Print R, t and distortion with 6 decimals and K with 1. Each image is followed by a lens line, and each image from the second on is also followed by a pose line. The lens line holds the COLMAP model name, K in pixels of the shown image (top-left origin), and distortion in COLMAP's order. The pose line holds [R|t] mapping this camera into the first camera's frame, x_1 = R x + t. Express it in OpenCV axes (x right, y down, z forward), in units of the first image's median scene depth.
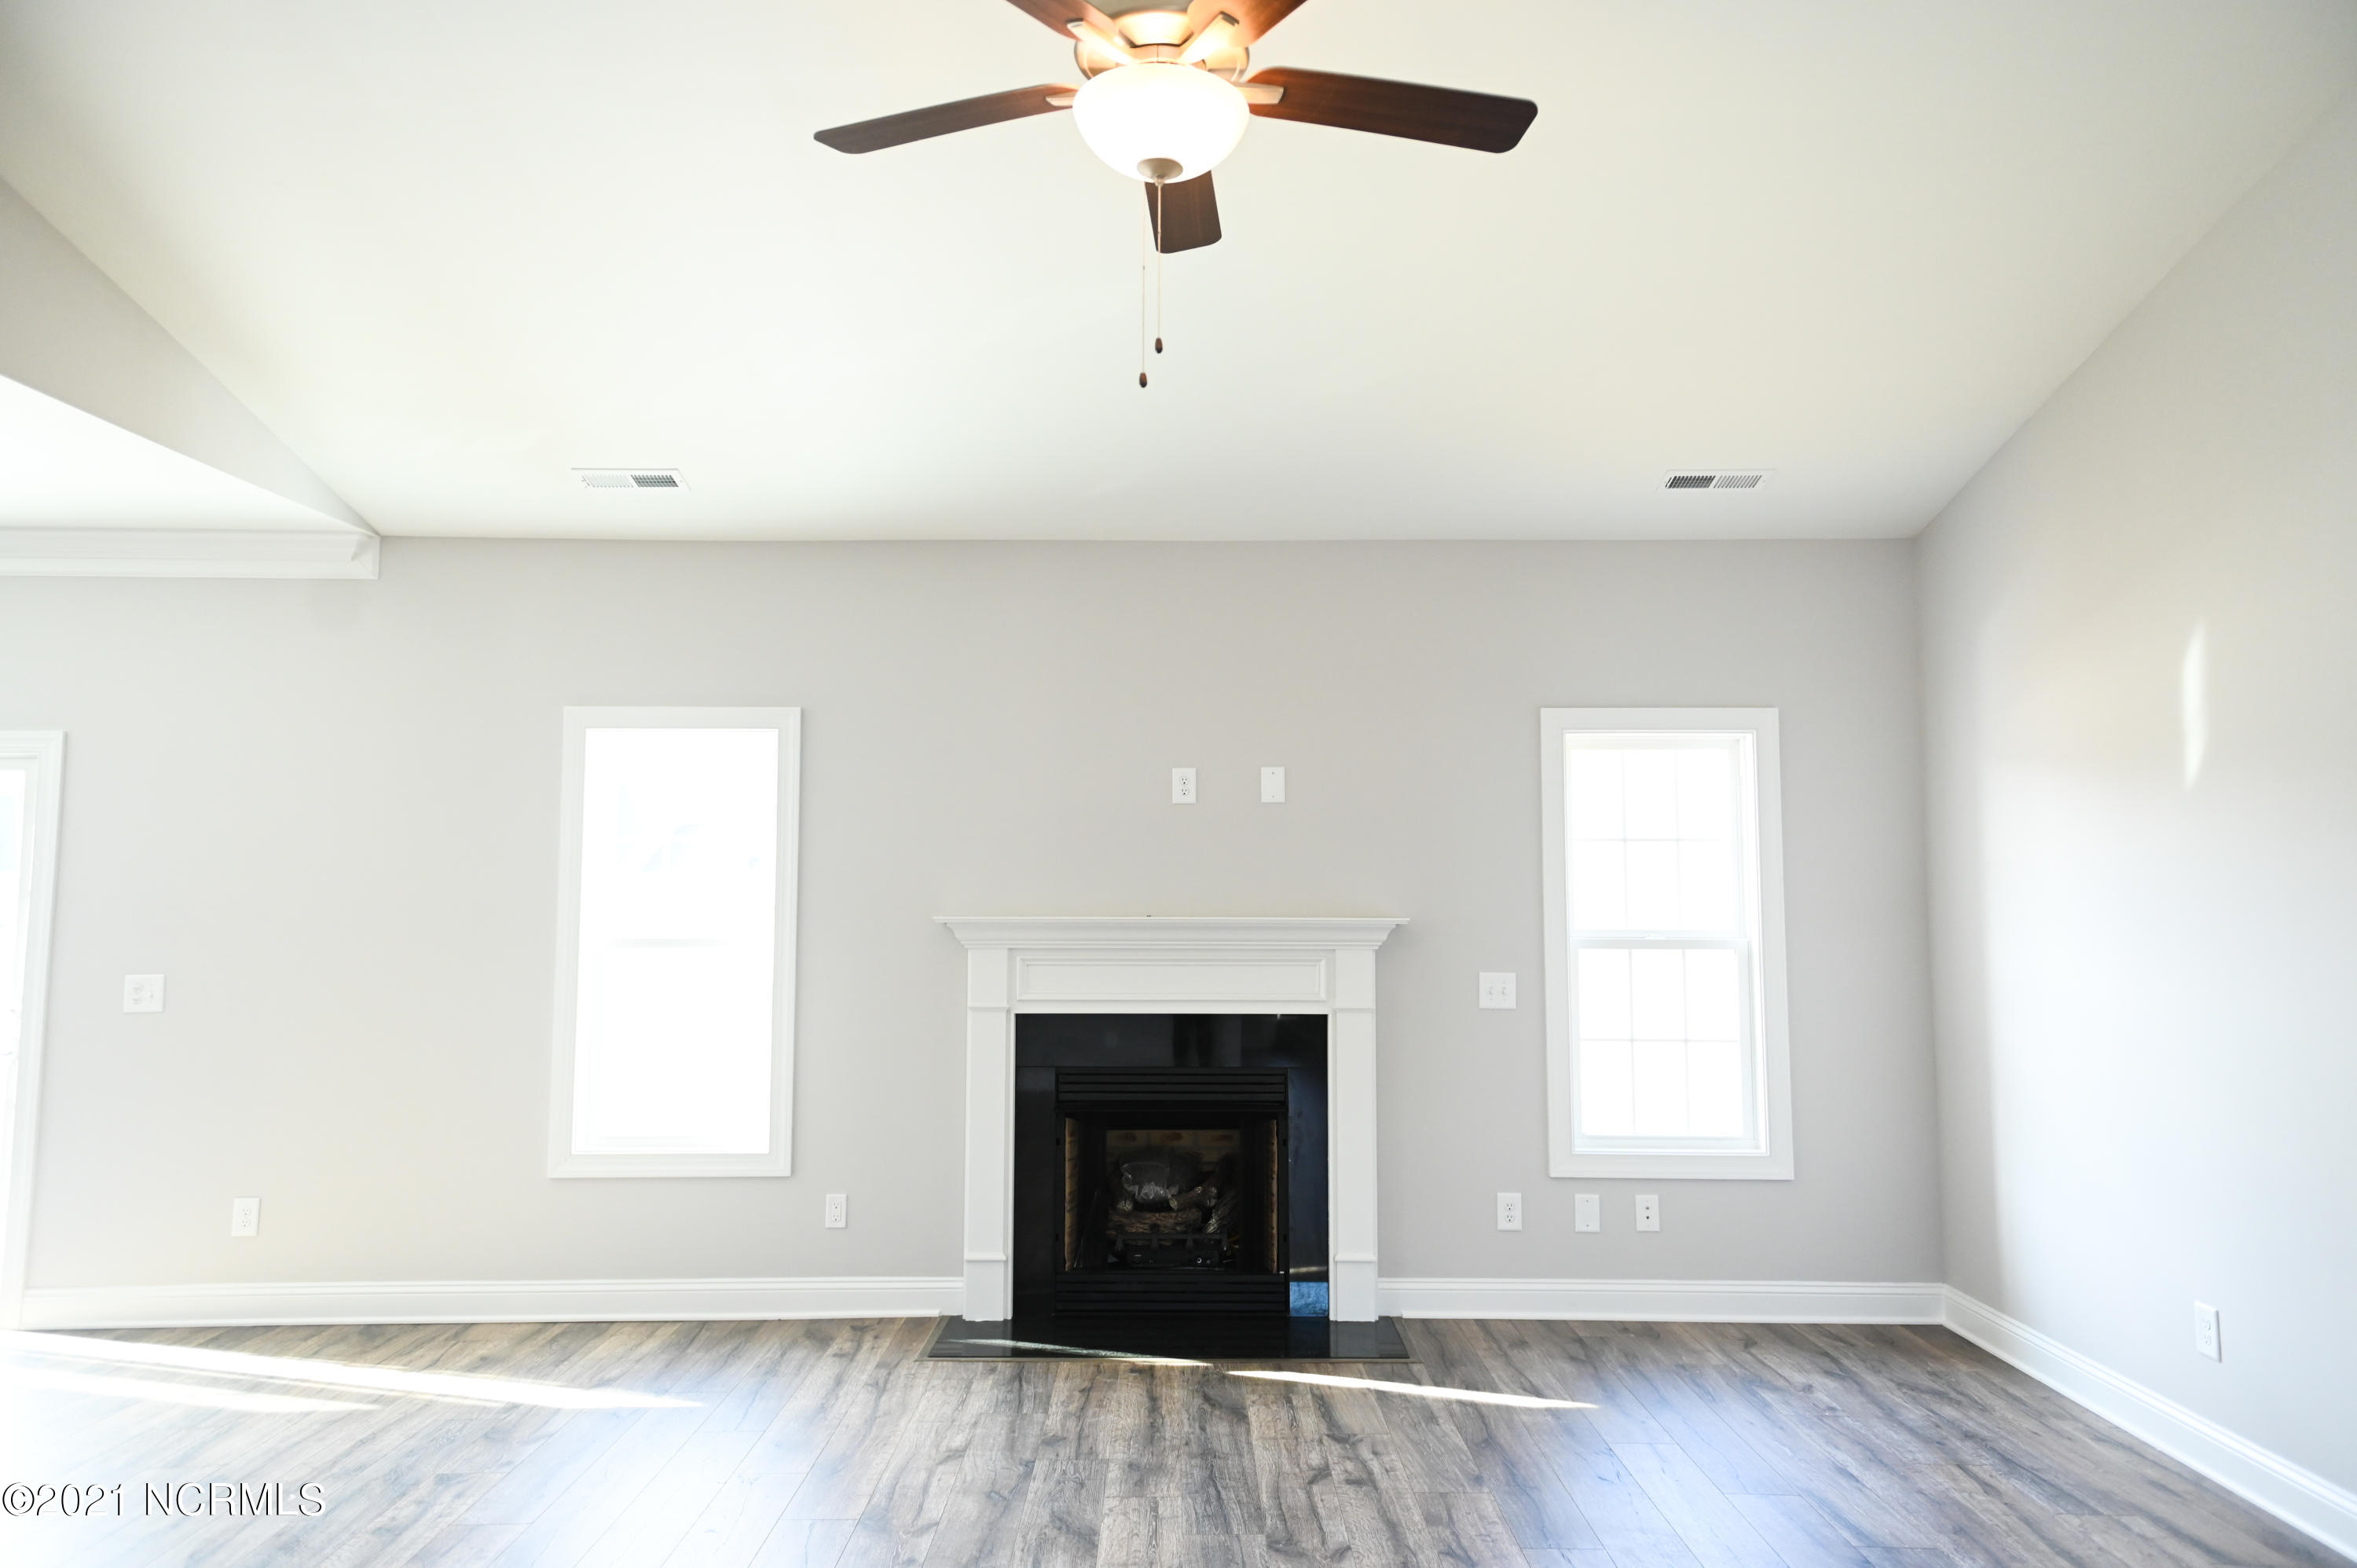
lens RADIAL K [[1592.7, 0, 1185.8], [0, 1592.7, 774.8], [0, 0, 1]] dist [0.055377, -0.002535]
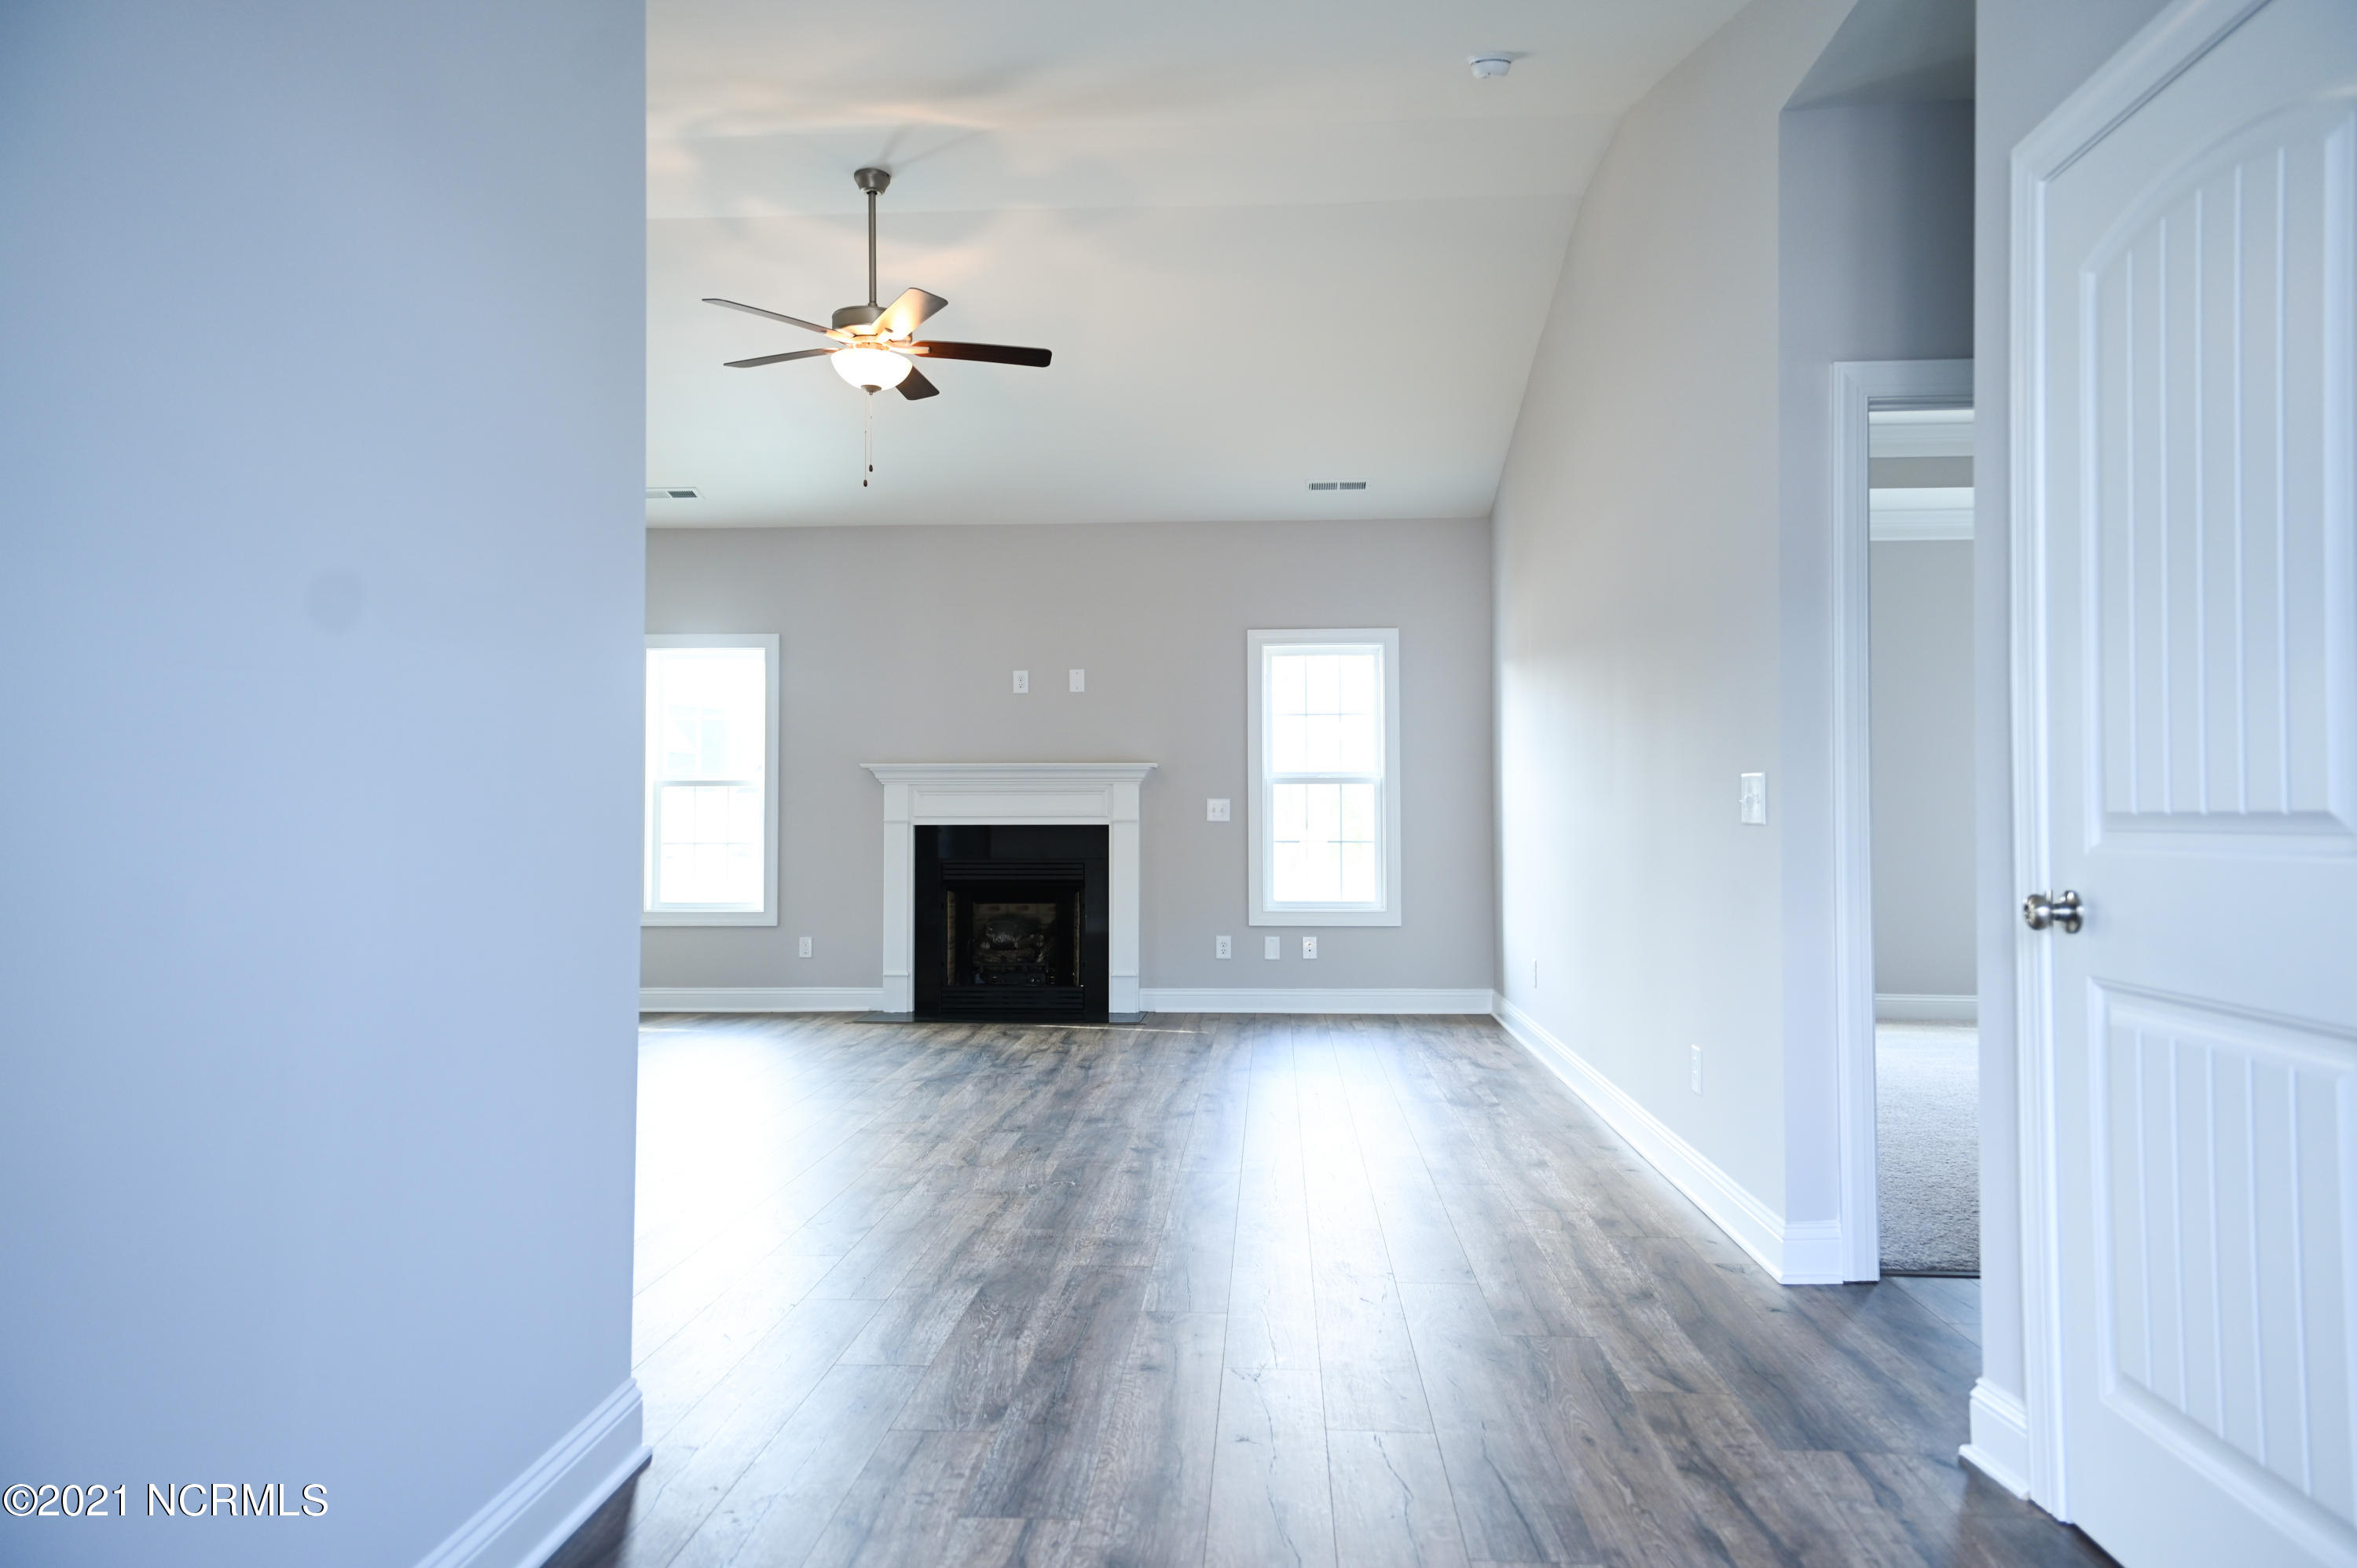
lens RADIAL K [[1592.7, 0, 1185.8], [0, 1592.7, 774.8], [0, 0, 1]] dist [0.055377, -0.002535]
pose [[0.998266, -0.005045, -0.058655, 0.257290], [0.007757, 0.998907, 0.046104, 0.027700], [0.058358, -0.046479, 0.997213, -0.569939]]
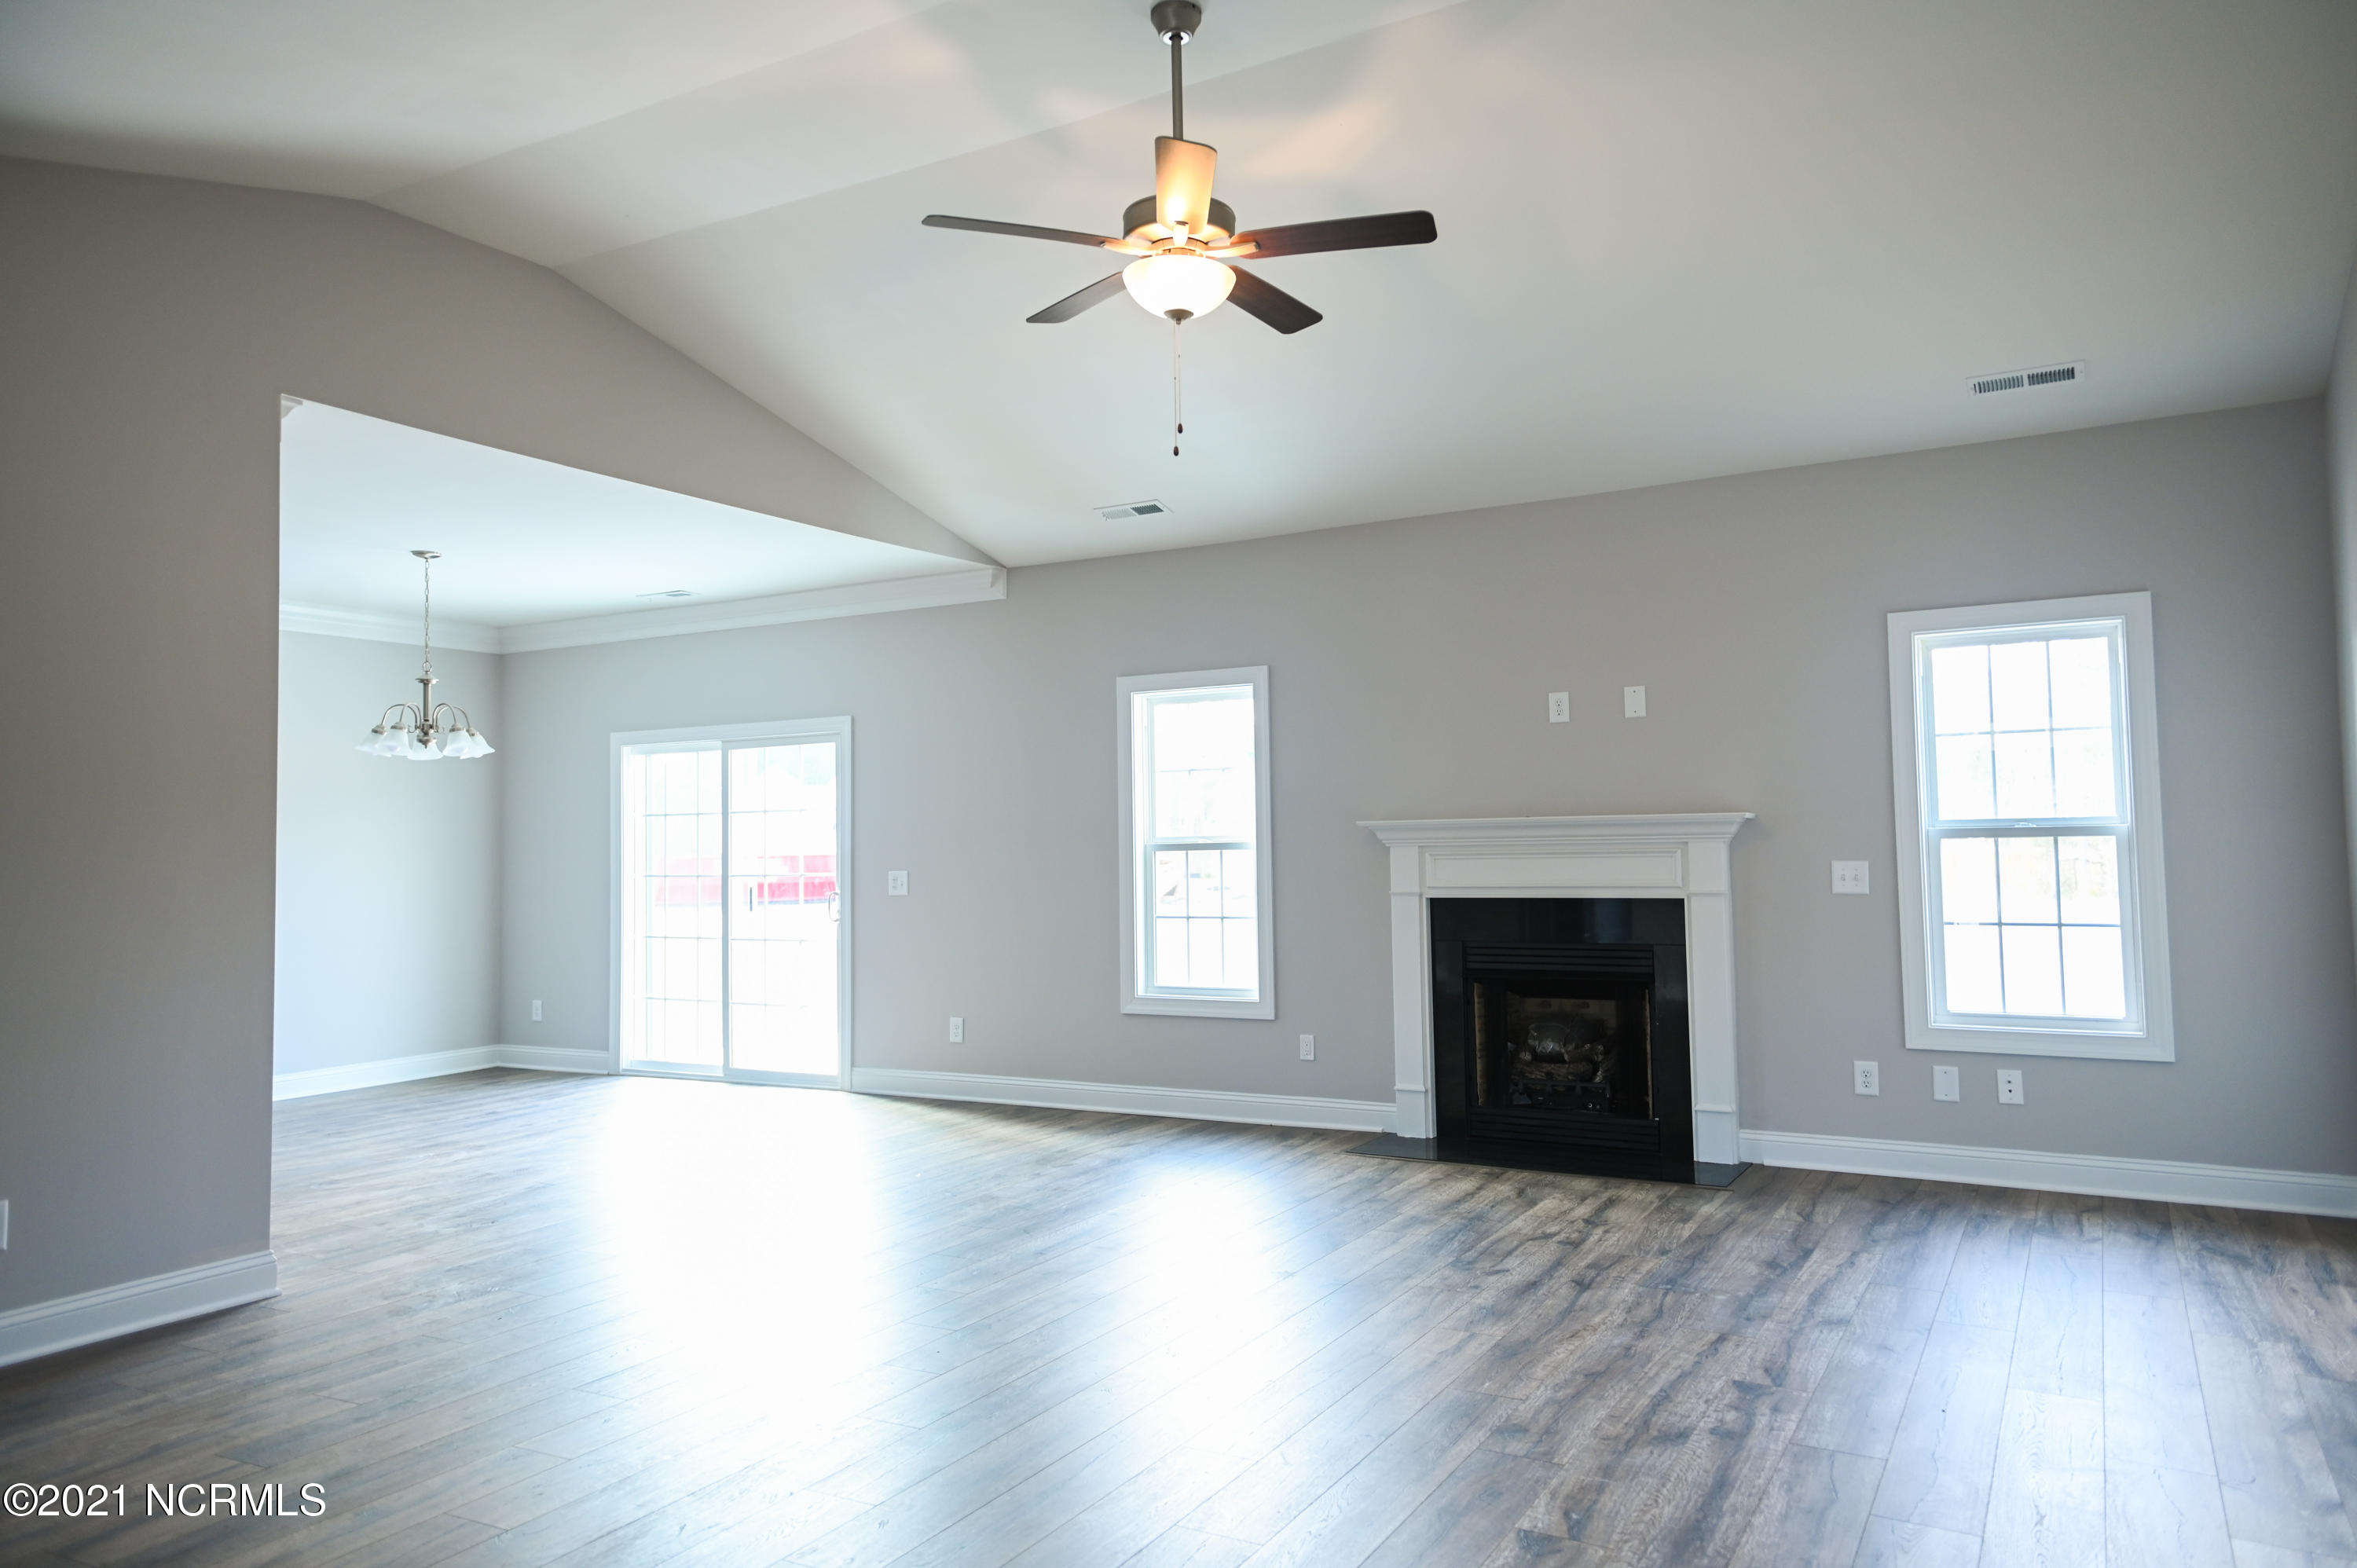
lens RADIAL K [[1592.7, 0, 1185.8], [0, 1592.7, 774.8], [0, 0, 1]] dist [0.055377, -0.002535]
pose [[0.868185, -0.039997, -0.494626, 0.349218], [0.056780, 0.998207, 0.018945, 0.018941], [0.492982, -0.044533, 0.868899, -0.172458]]
